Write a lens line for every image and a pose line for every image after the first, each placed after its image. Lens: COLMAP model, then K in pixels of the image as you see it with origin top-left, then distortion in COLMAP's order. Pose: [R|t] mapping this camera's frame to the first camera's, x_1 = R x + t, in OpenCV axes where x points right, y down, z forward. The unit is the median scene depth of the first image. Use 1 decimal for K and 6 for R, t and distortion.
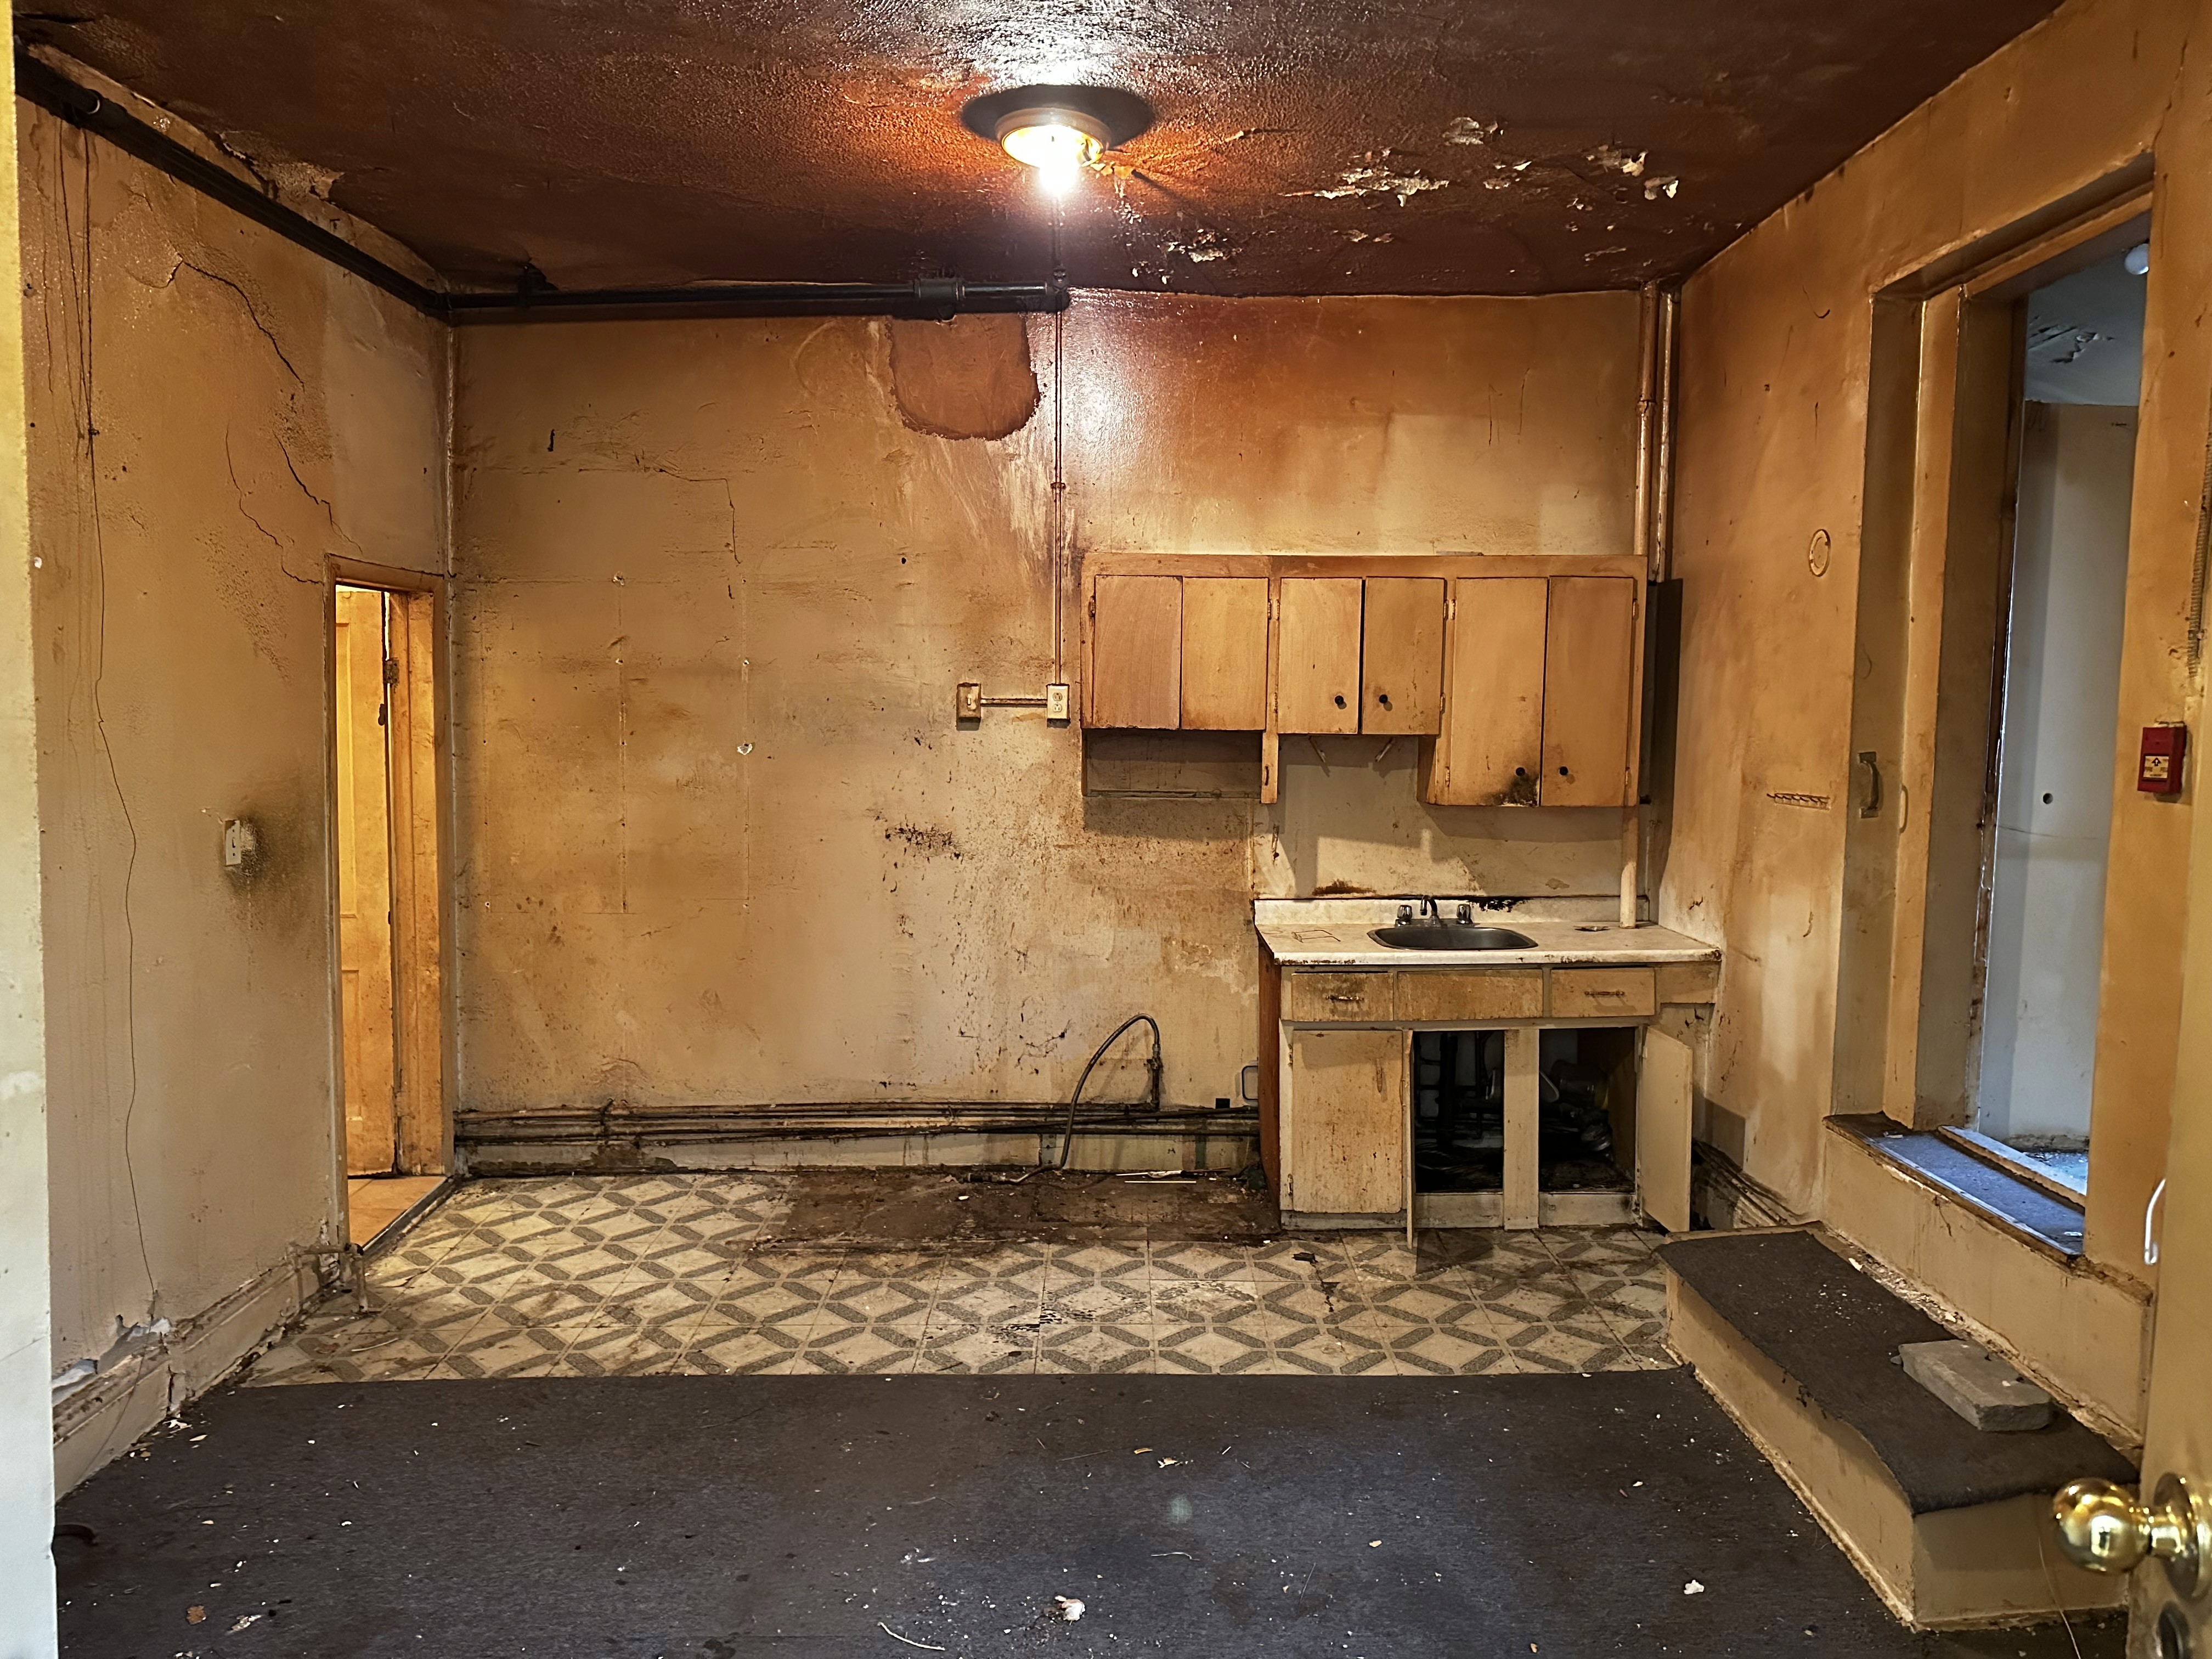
lens RADIAL K [[1566.9, 0, 1105.8], [0, 1566.9, 841.6], [0, 0, 1]] dist [0.052318, -0.057842]
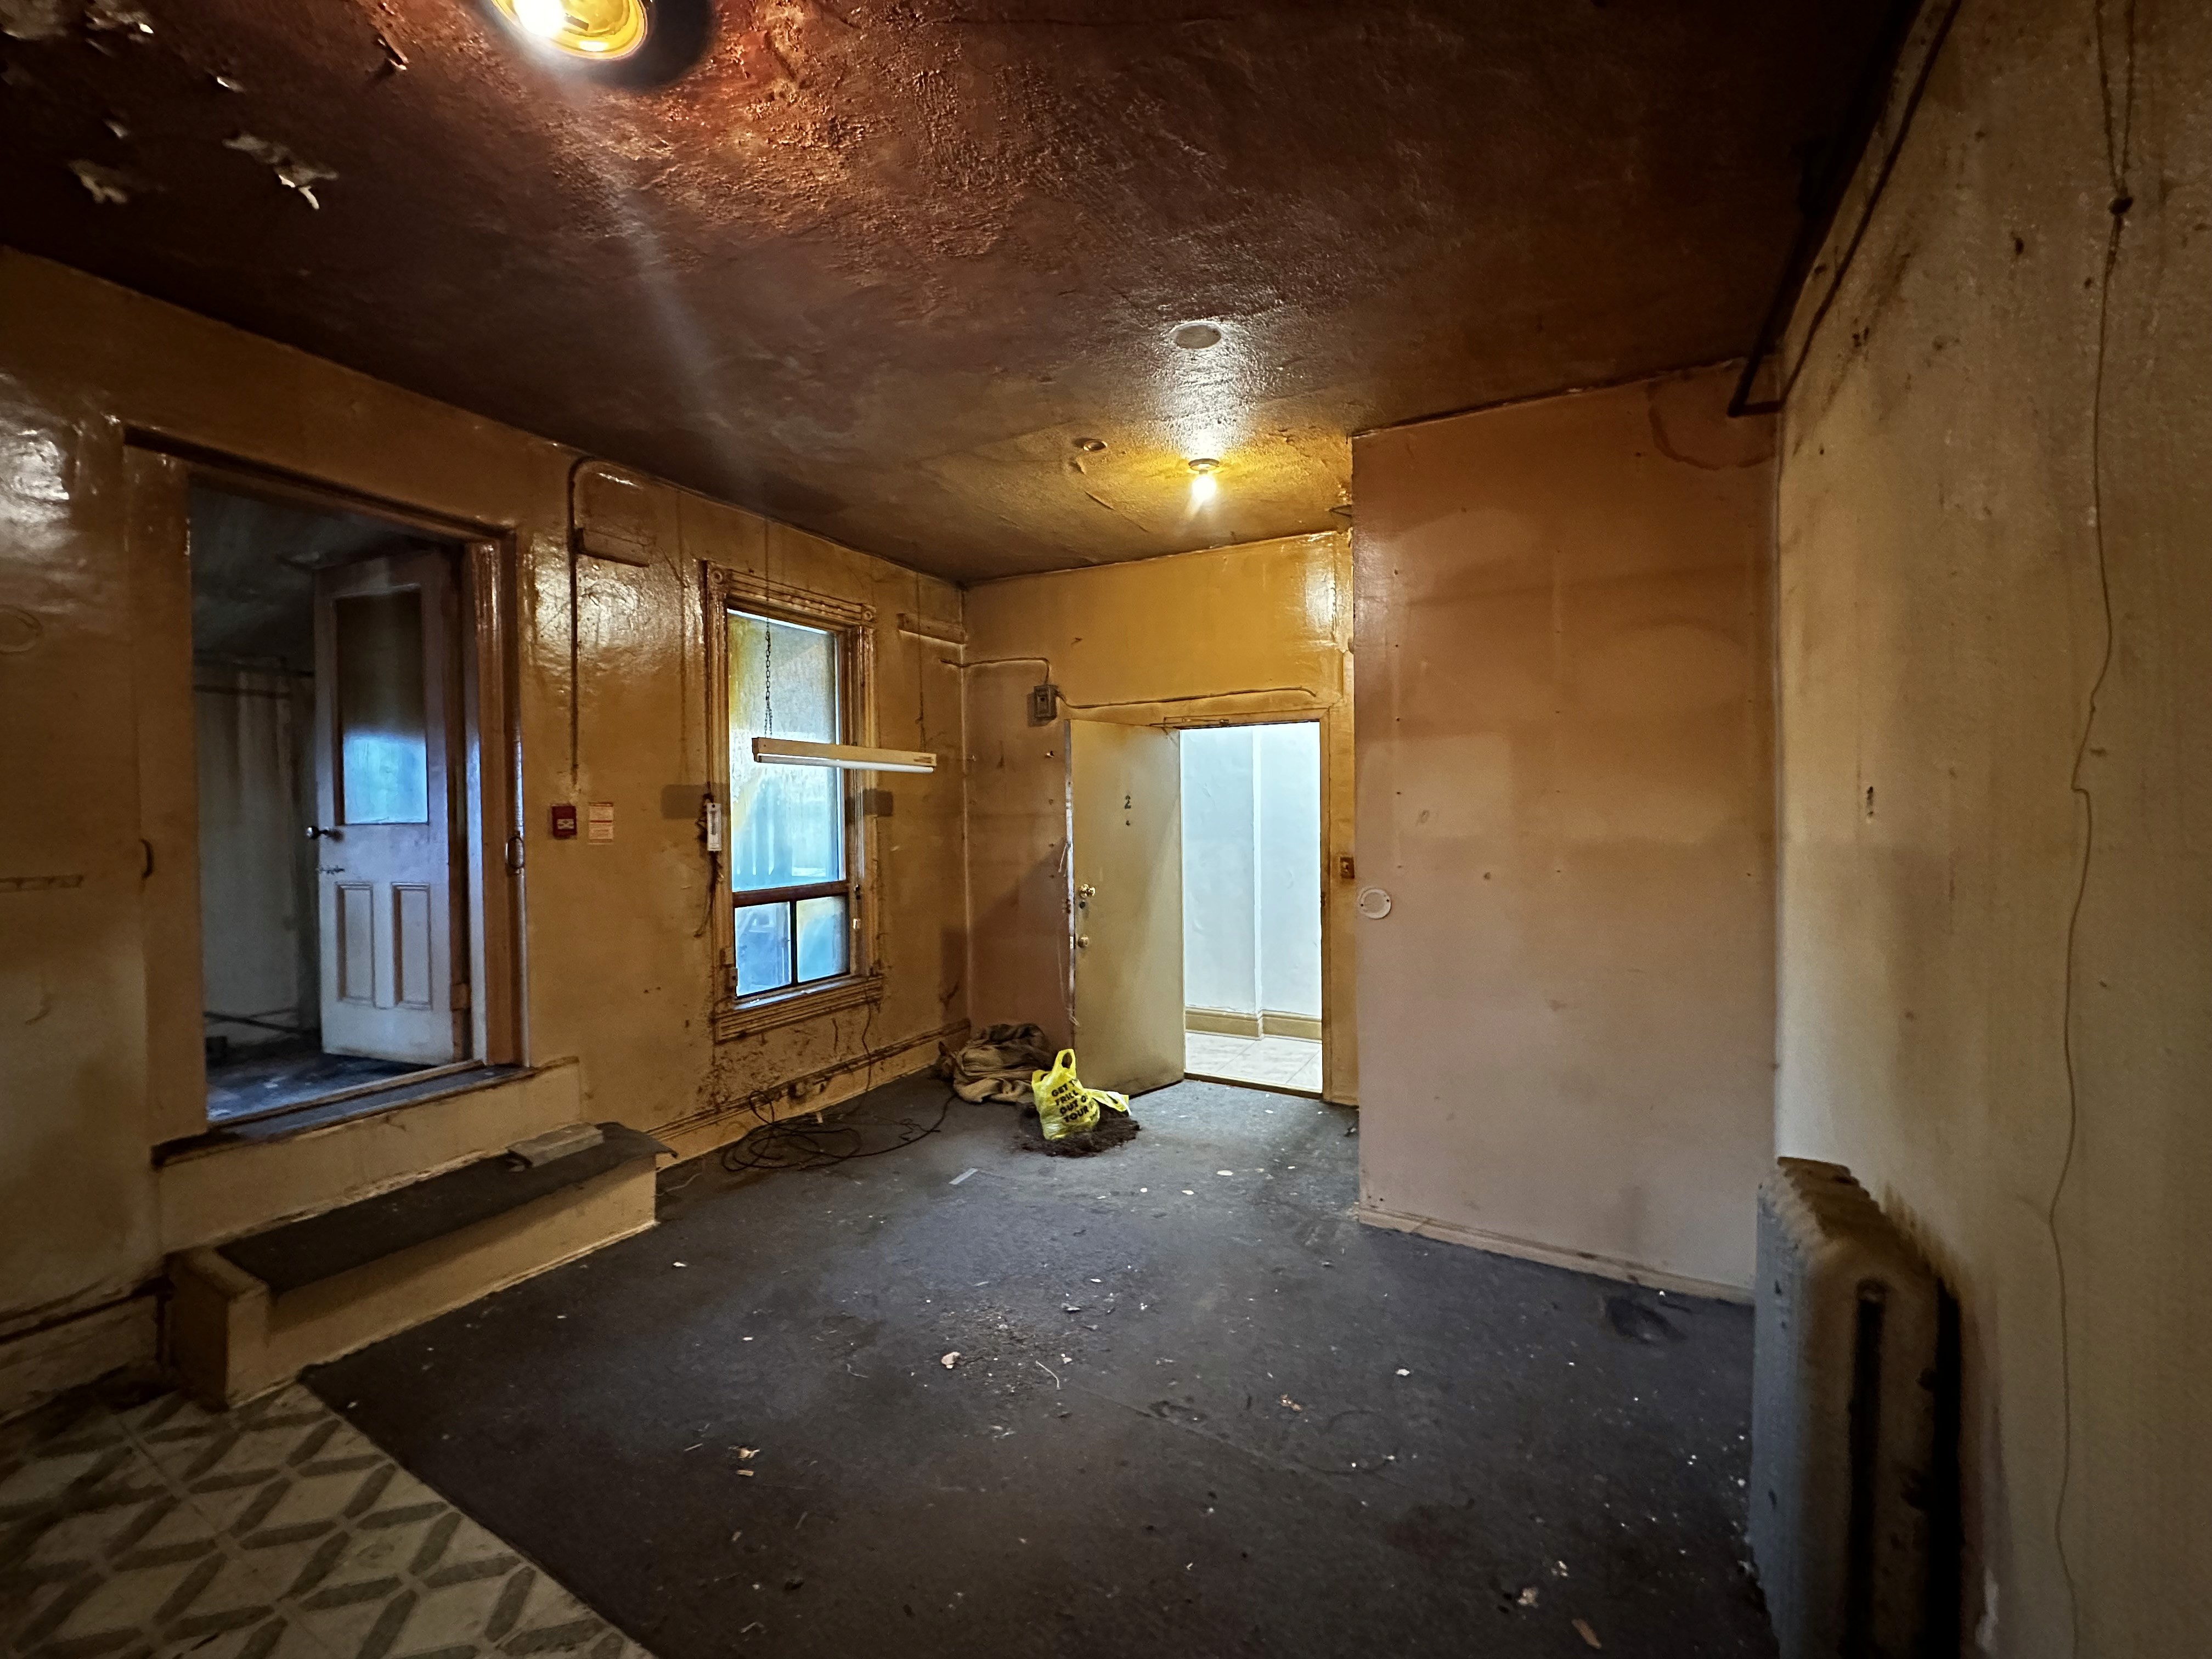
lens RADIAL K [[889.5, 0, 1105.9], [0, 889.5, 823.7], [0, 0, 1]] dist [-0.016045, 0.000254]
pose [[-0.874322, -0.015479, 0.485099, -0.350884], [0.034546, 0.994971, 0.094013, -0.079901], [-0.484115, 0.098956, -0.869391, 0.995402]]
